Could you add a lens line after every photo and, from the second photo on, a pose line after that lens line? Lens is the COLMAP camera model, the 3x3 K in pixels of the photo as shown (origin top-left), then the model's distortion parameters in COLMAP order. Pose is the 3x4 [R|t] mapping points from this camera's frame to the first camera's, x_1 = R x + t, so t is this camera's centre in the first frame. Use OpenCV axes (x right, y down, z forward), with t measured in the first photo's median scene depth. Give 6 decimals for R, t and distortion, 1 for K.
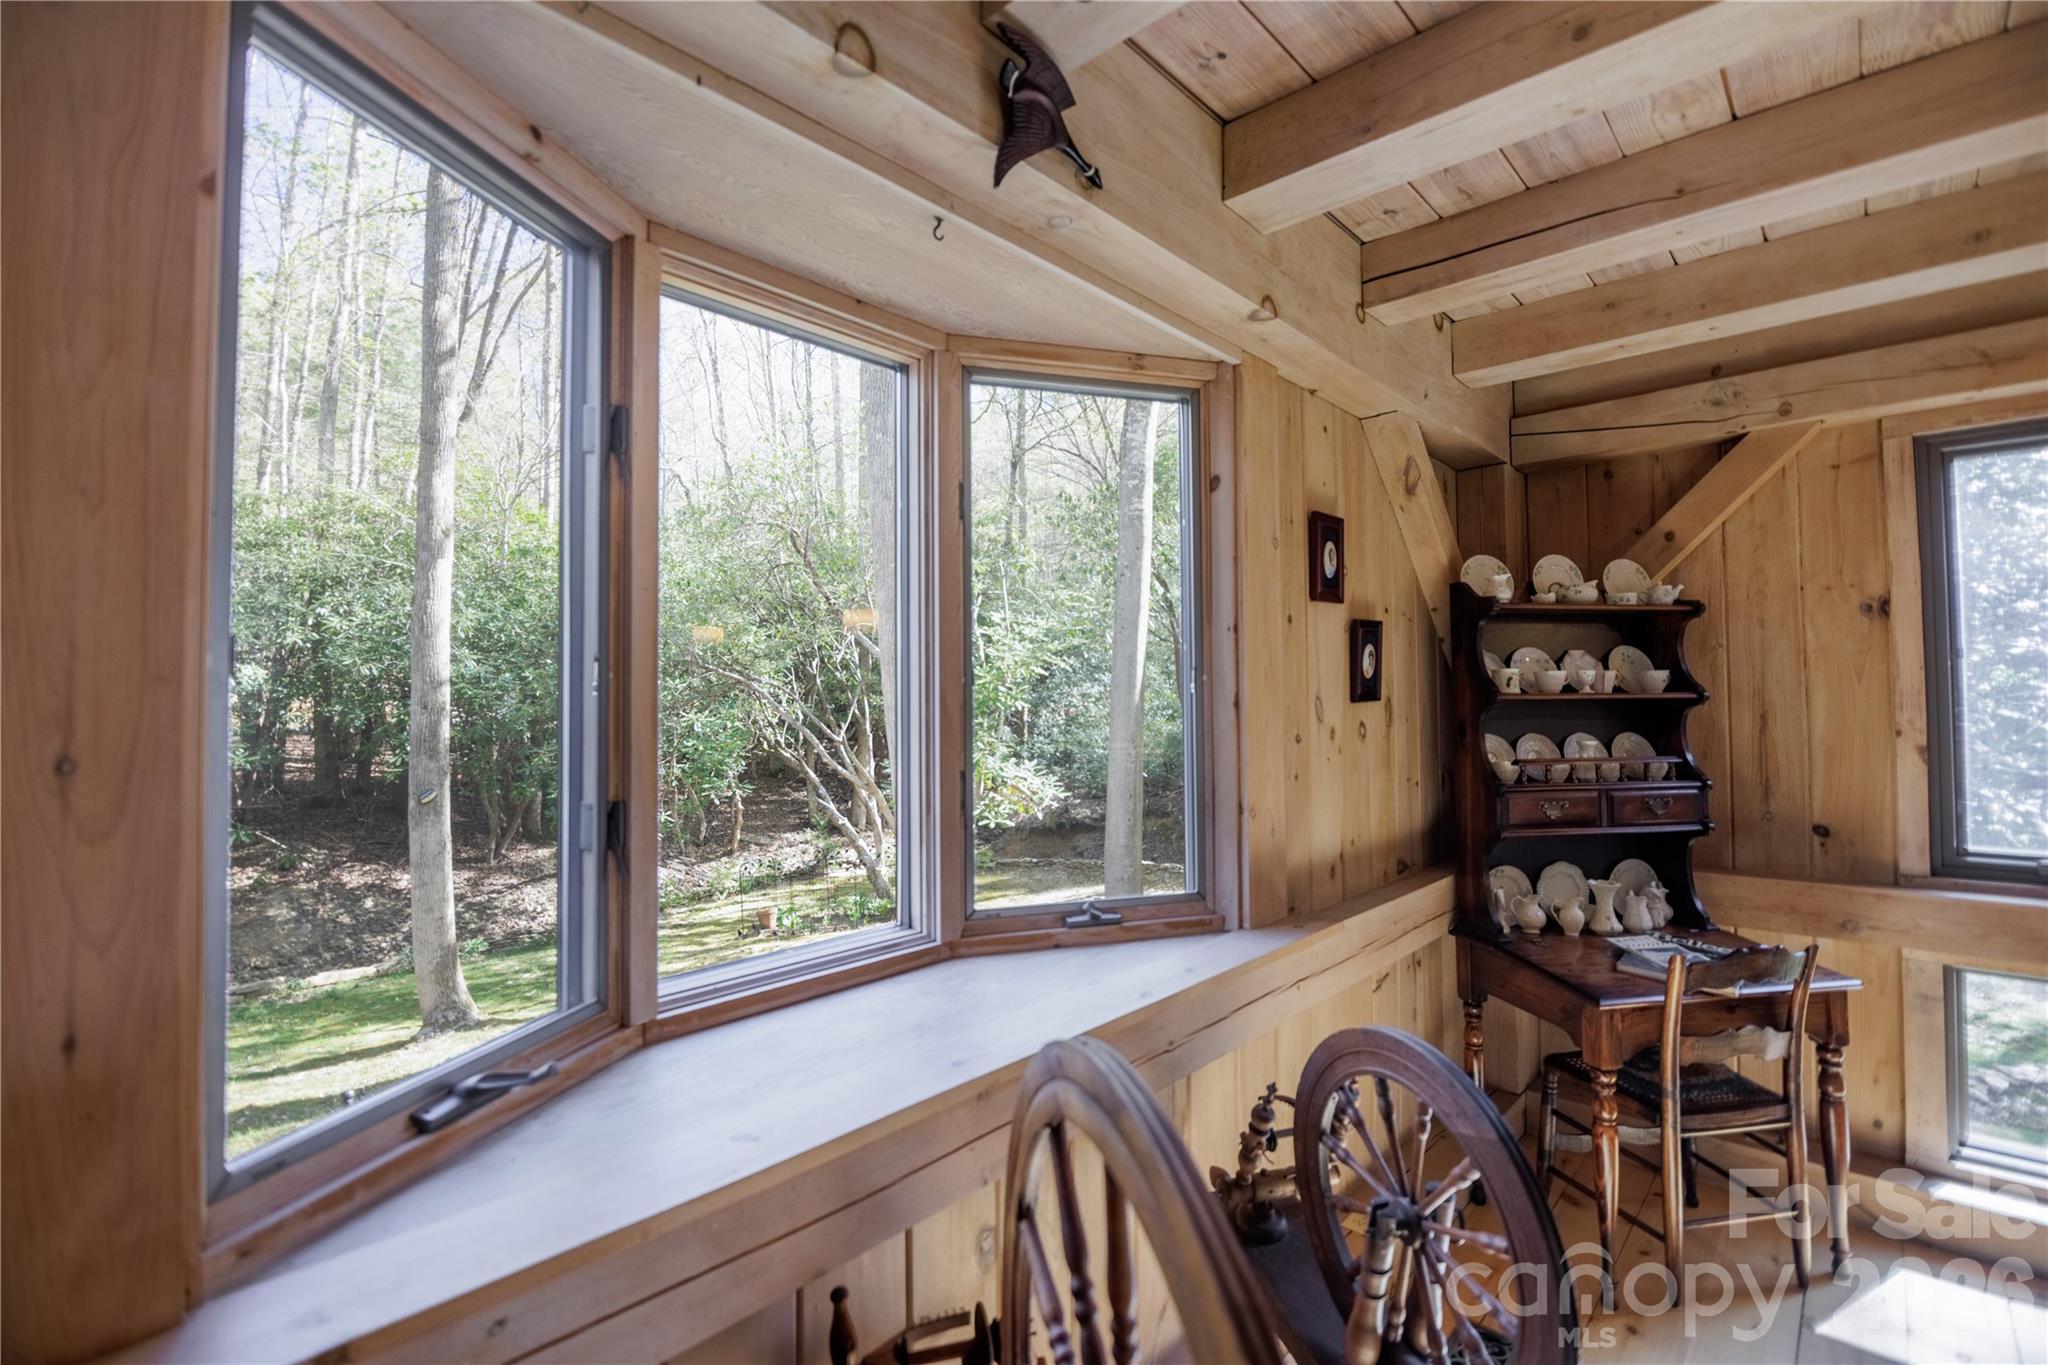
lens RADIAL K [[914.9, 0, 1034.7], [0, 914.9, 667.8], [0, 0, 1]] dist [-0.011210, -0.002645]
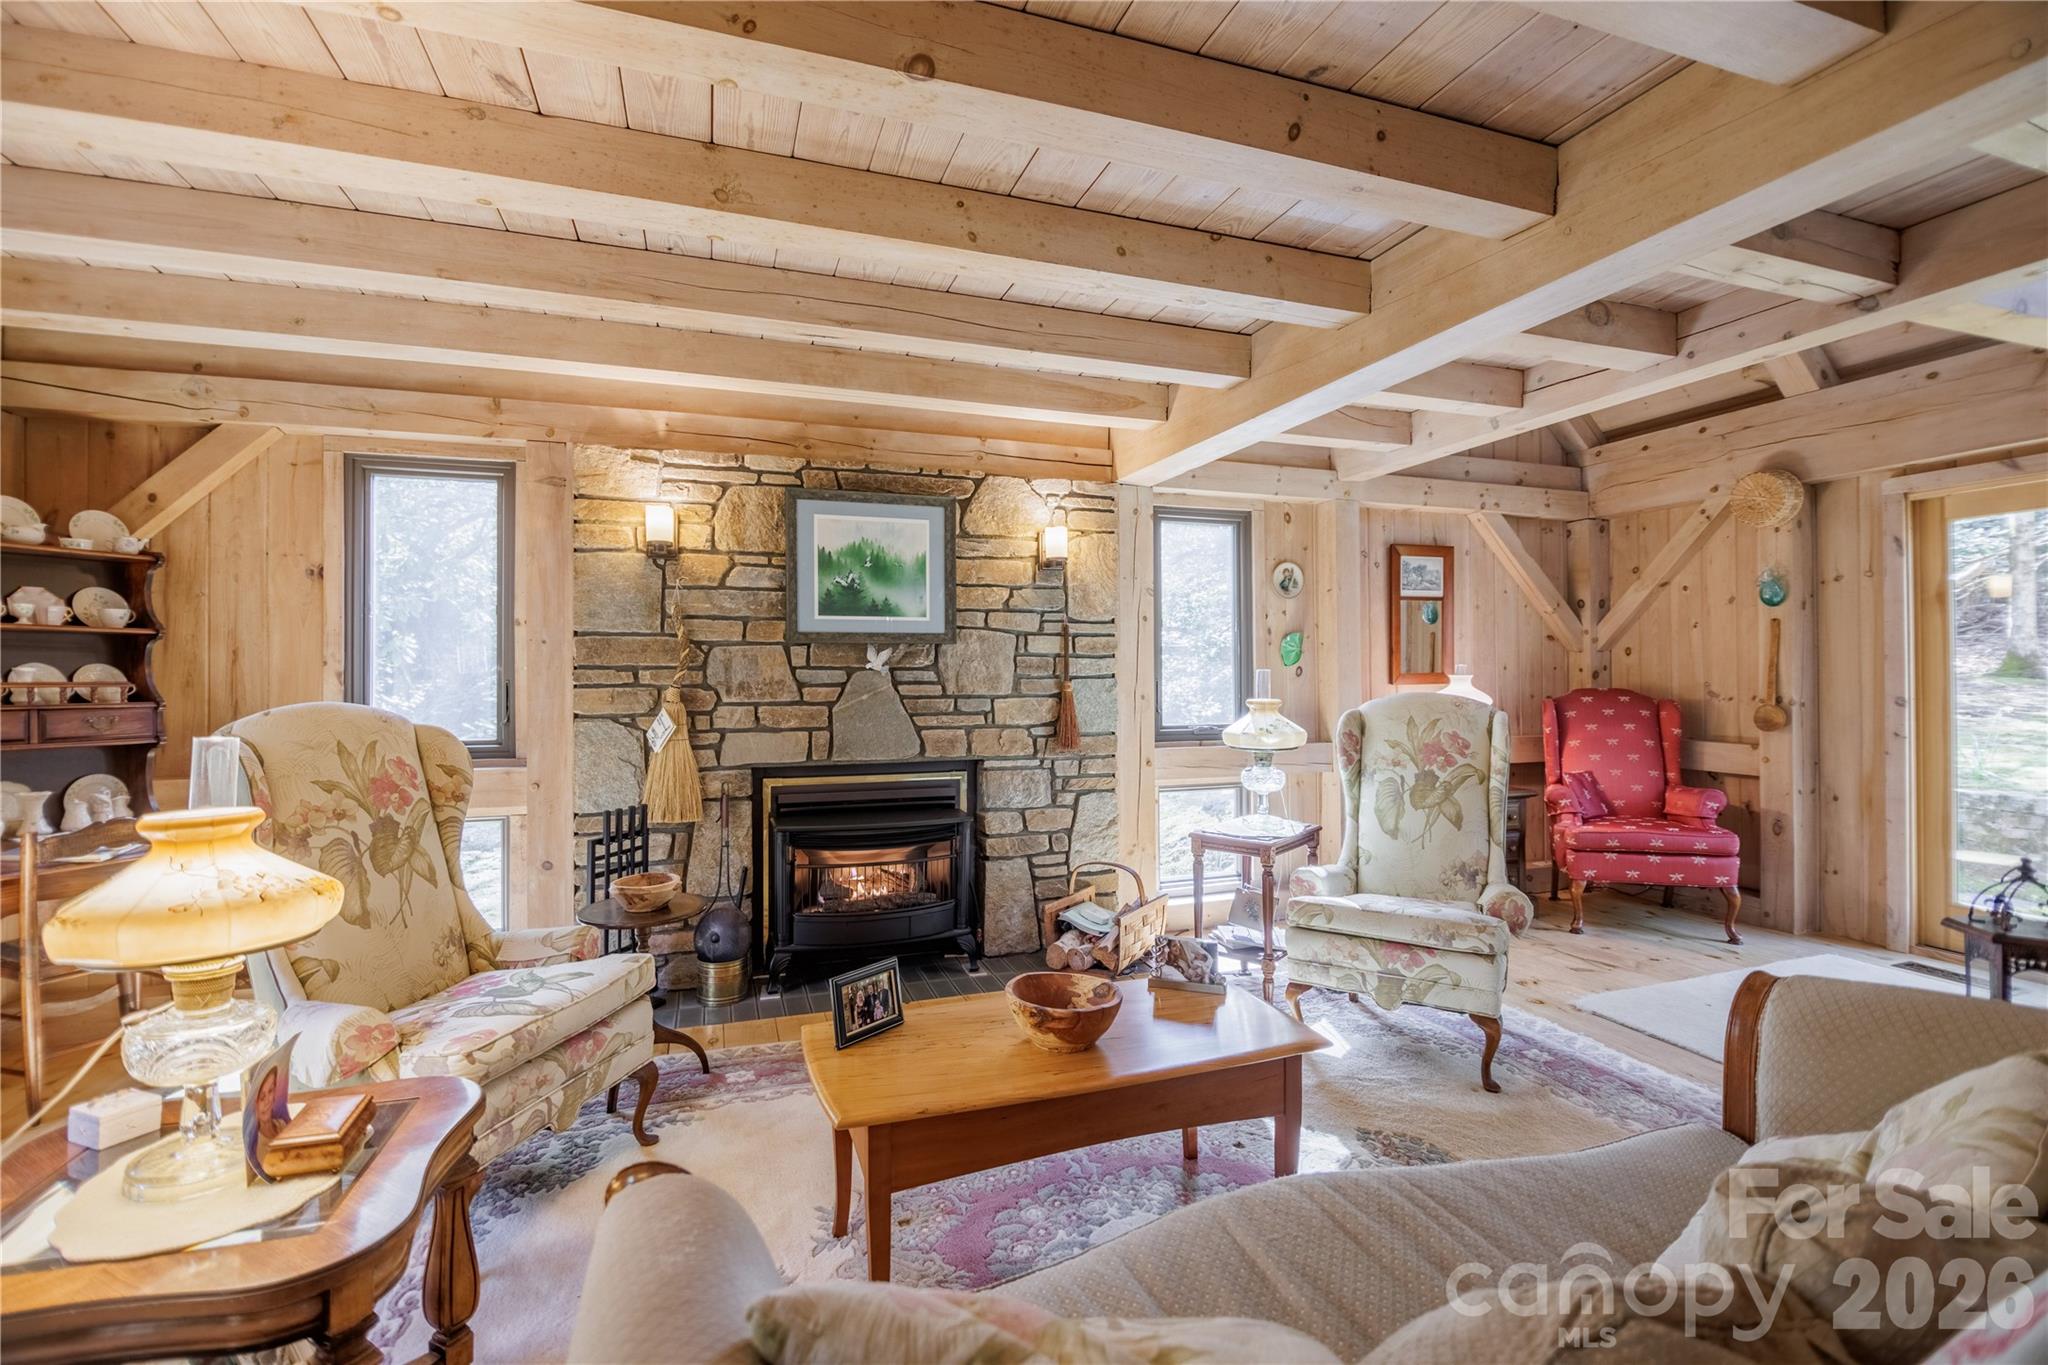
lens RADIAL K [[914.9, 0, 1020.6], [0, 914.9, 665.9], [0, 0, 1]] dist [-0.011210, -0.002645]
pose [[0.477617, 0.012551, 0.878478, 0.222874], [-0.029332, 0.999568, 0.001666, 0.039984], [-0.878078, -0.026564, 0.477779, -0.575889]]
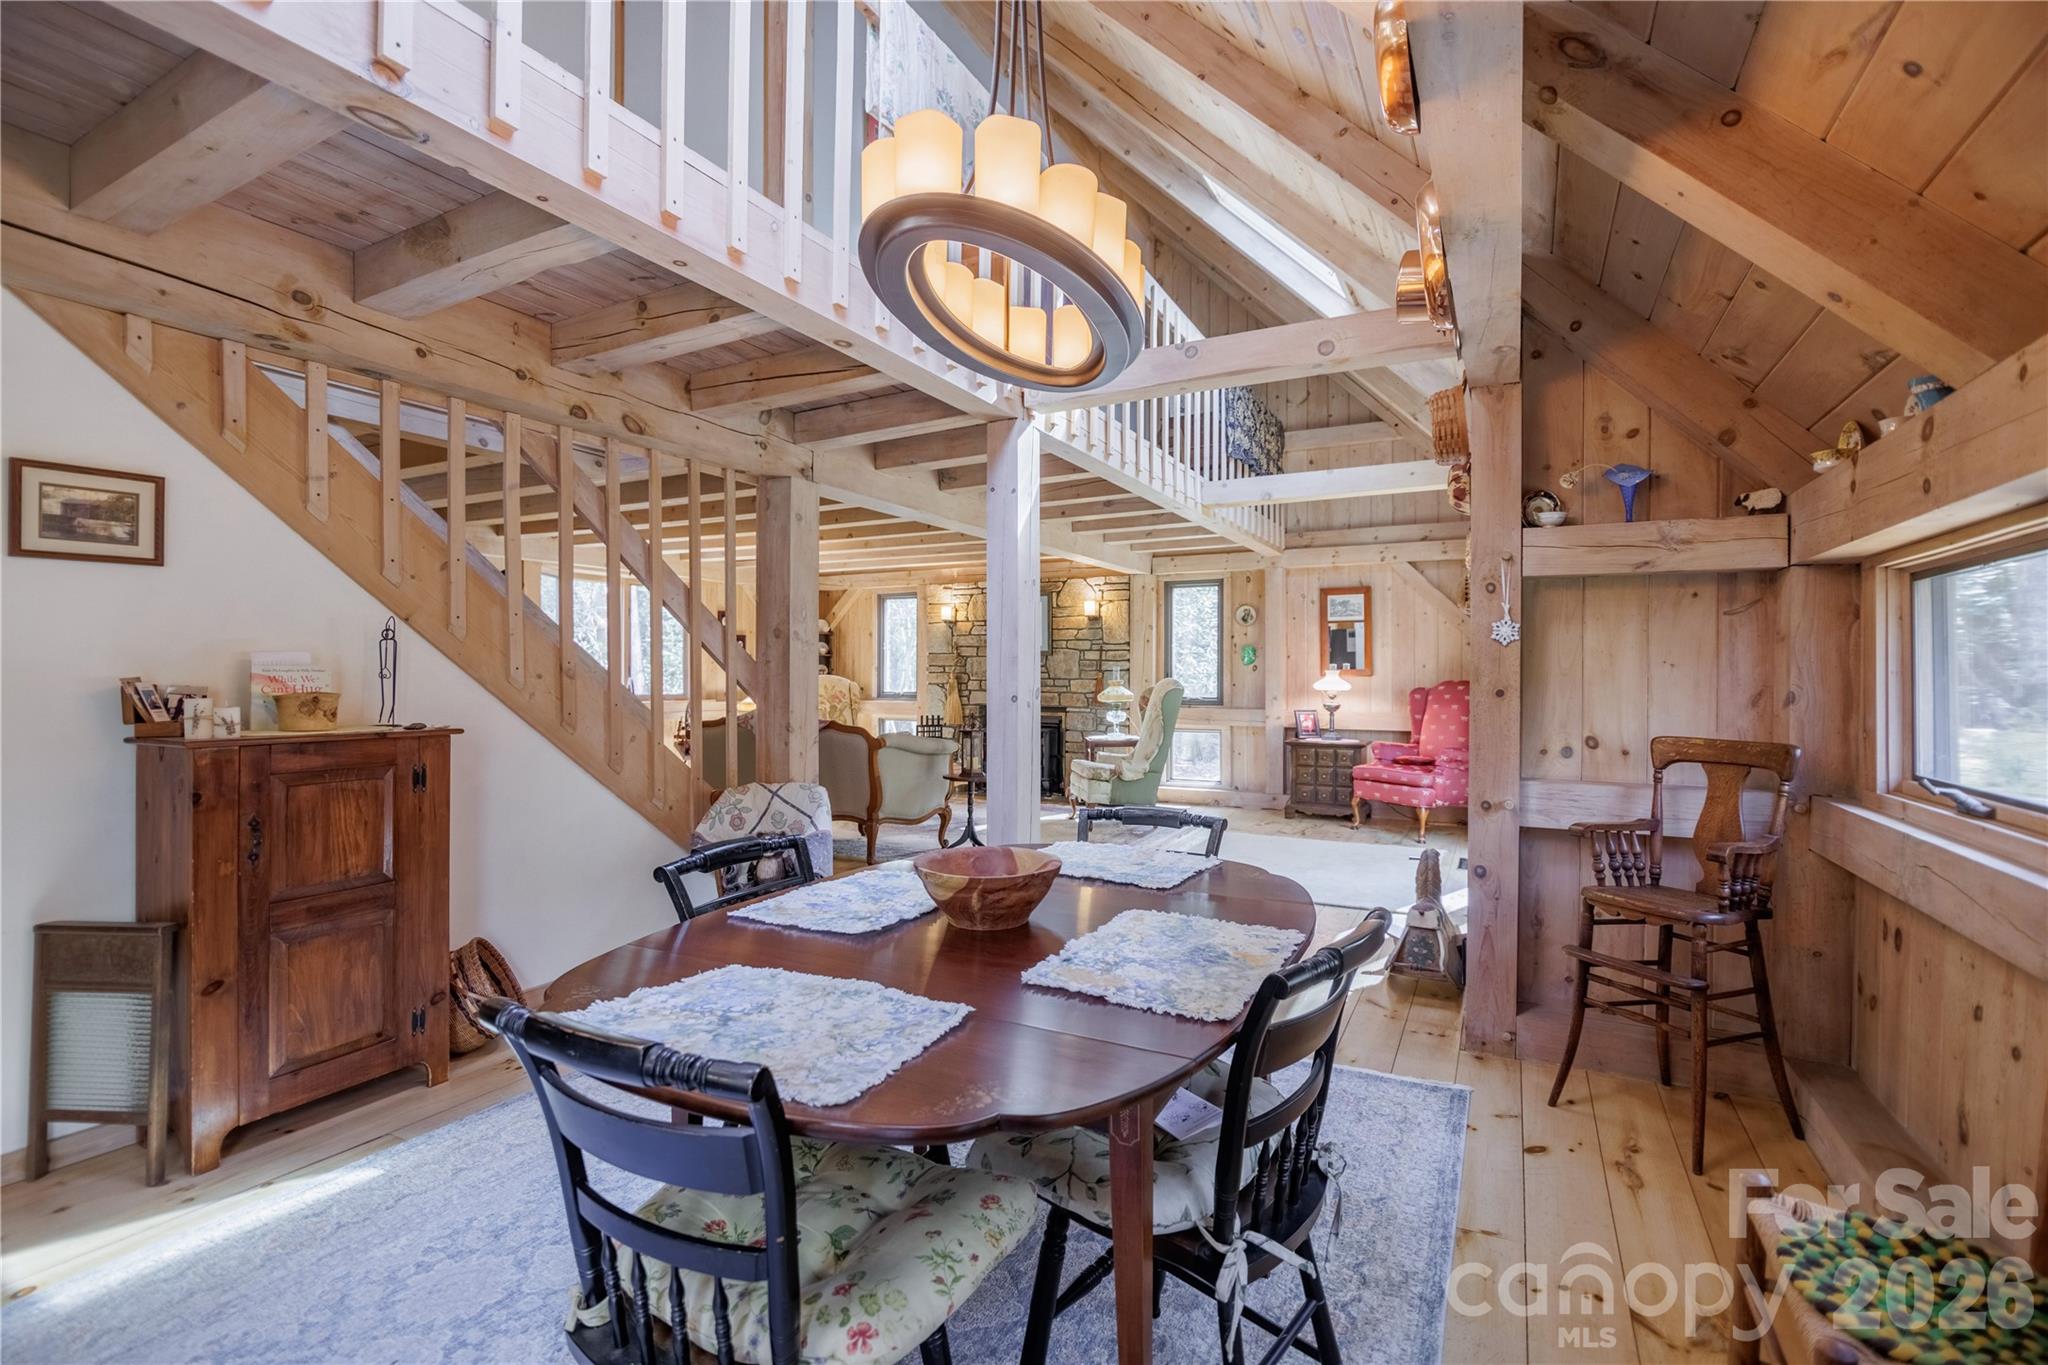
lens RADIAL K [[914.9, 0, 1023.1], [0, 914.9, 668.7], [0, 0, 1]] dist [-0.011210, -0.002645]
pose [[0.969574, 0.009115, 0.244630, 0.556884], [-0.016605, 0.999454, 0.028571, -0.038446], [-0.244236, -0.031763, 0.969196, -3.094603]]
